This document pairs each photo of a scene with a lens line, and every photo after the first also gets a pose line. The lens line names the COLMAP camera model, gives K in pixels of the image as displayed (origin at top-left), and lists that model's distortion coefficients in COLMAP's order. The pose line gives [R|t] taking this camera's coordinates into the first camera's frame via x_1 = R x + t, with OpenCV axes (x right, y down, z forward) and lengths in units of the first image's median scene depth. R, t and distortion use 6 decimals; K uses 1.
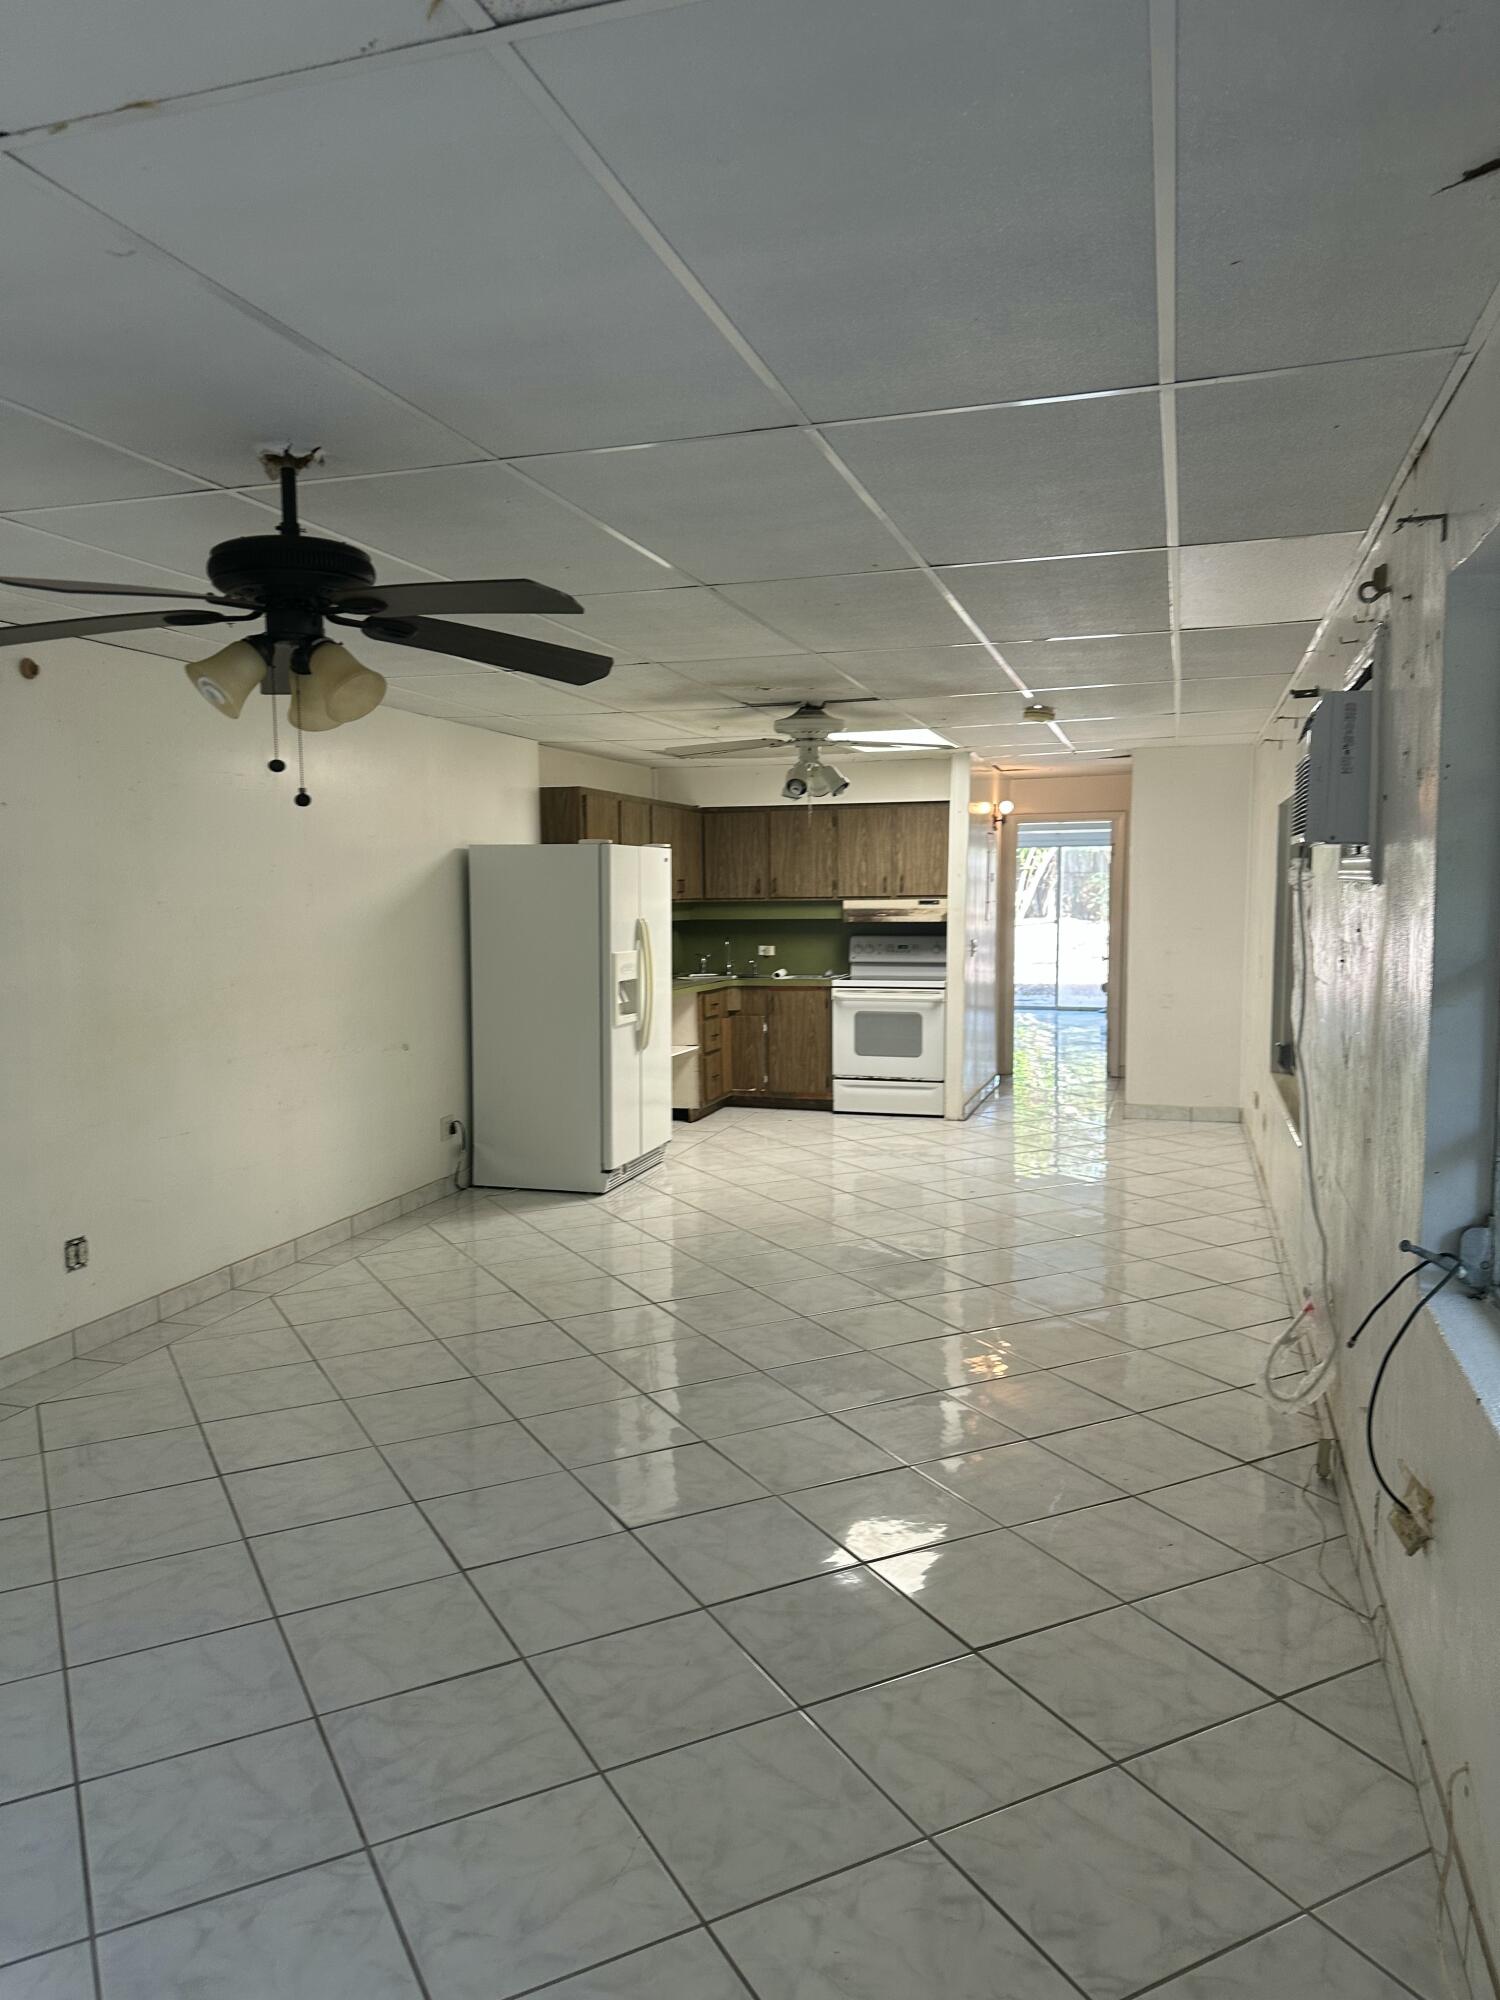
lens RADIAL K [[1395.4, 0, 741.9], [0, 1395.4, 1020.0], [0, 0, 1]] dist [0.070357, -0.000796]
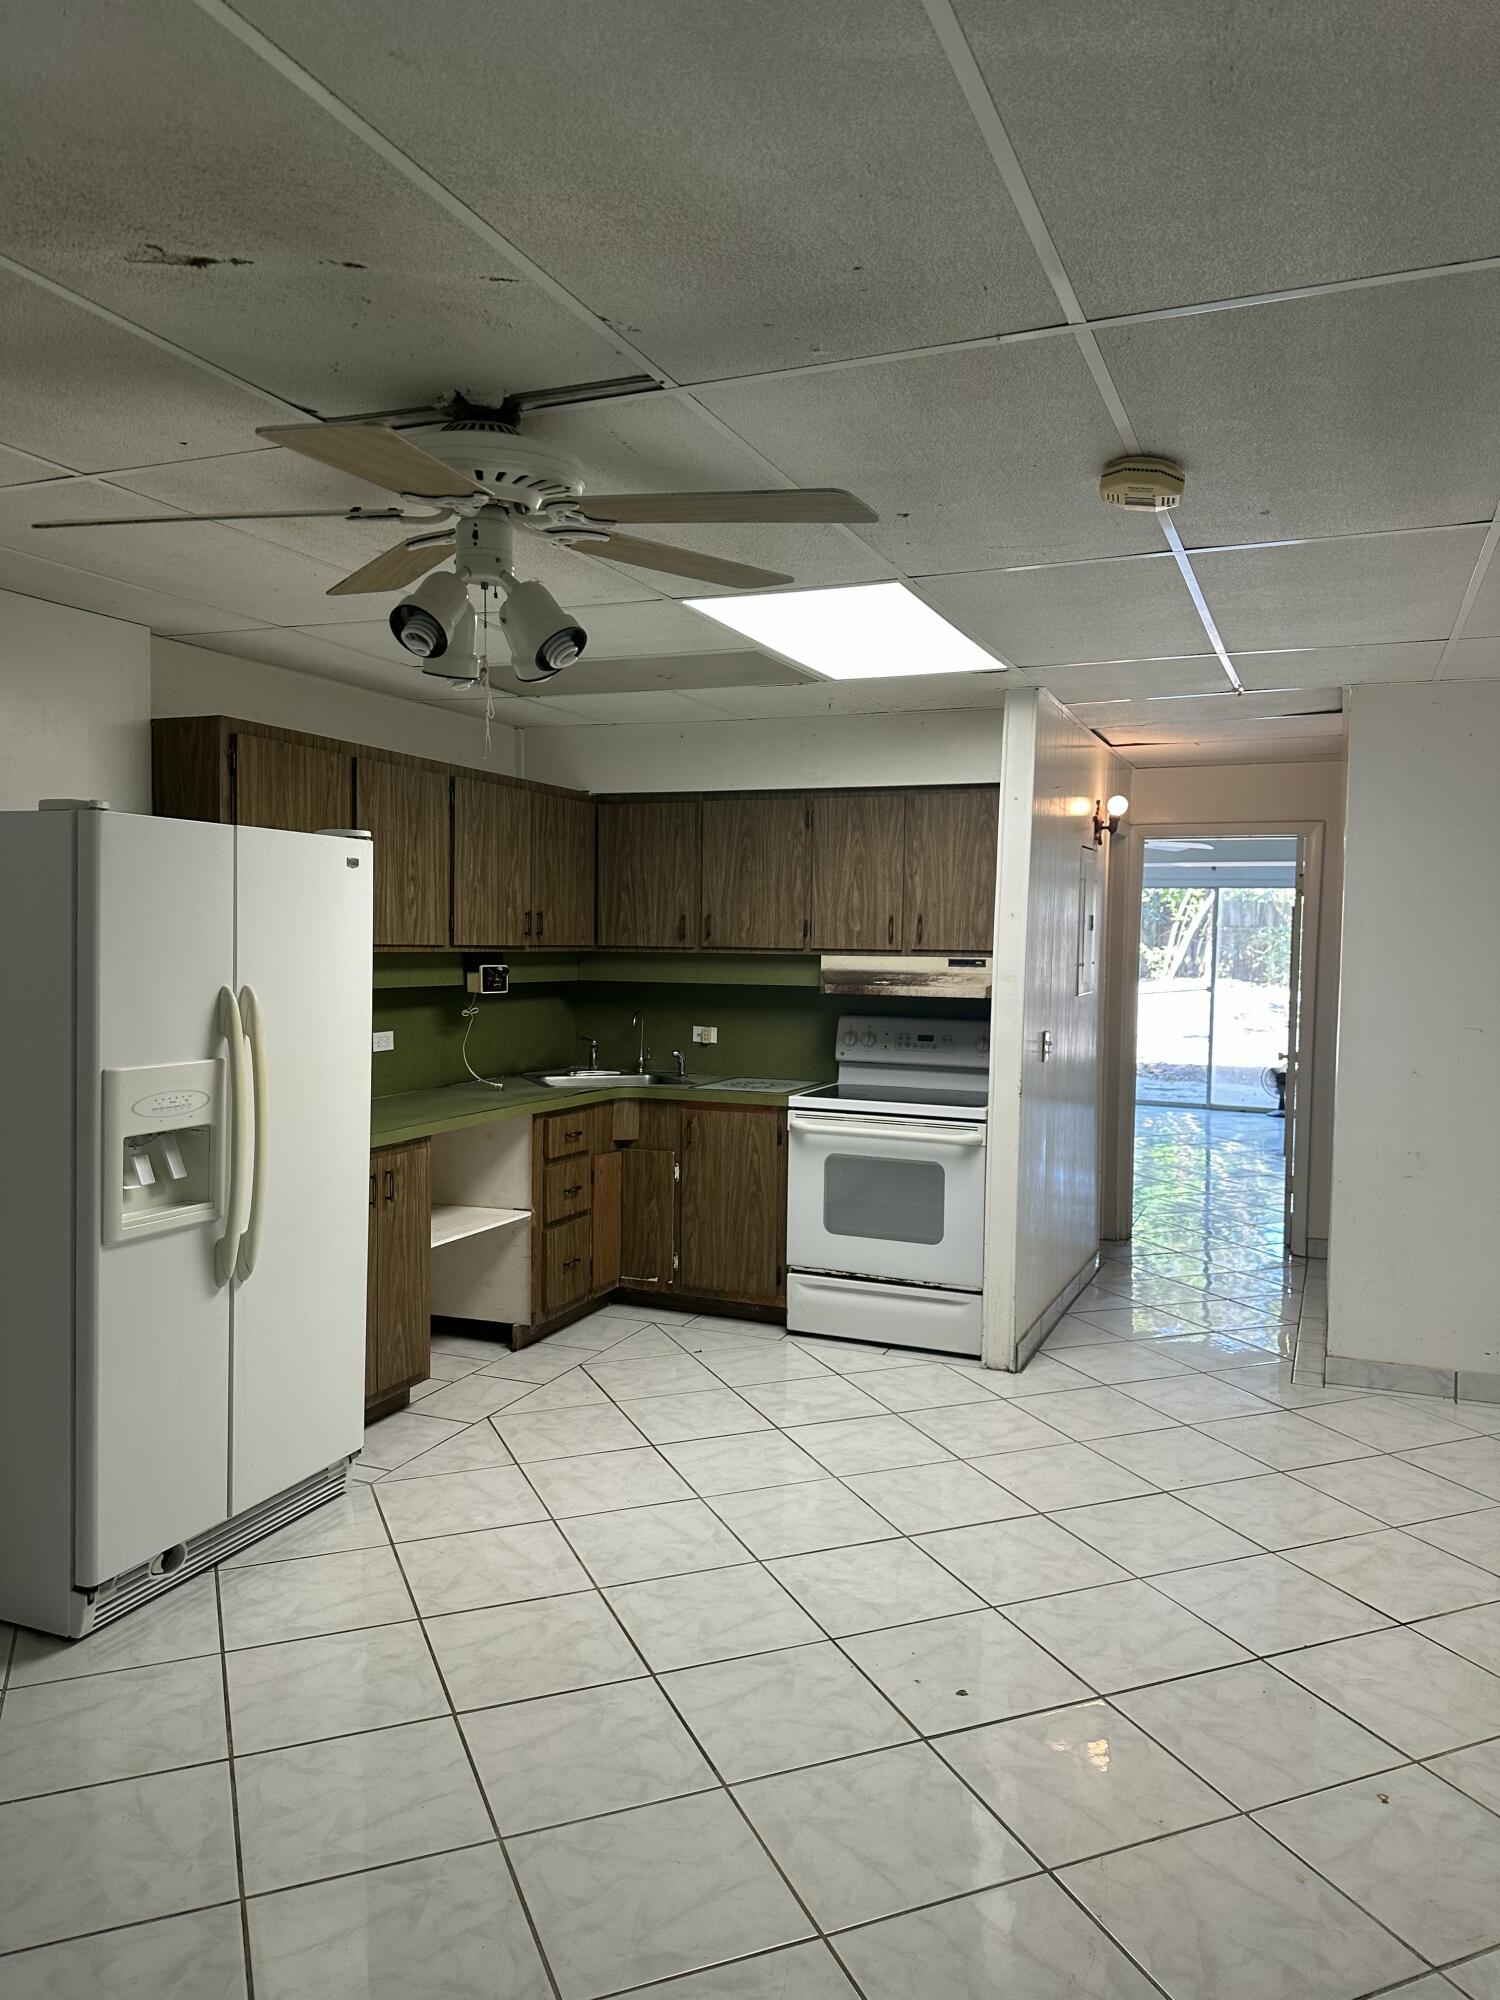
lens RADIAL K [[1419.4, 0, 750.0], [0, 1419.4, 1000.0], [0, 0, 1]] dist [0.072642, -0.004604]
pose [[0.995124, 0.028304, -0.094488, 0.101230], [-0.032794, 0.998389, -0.046310, -0.039785], [0.093025, 0.049183, 0.994448, 0.422476]]
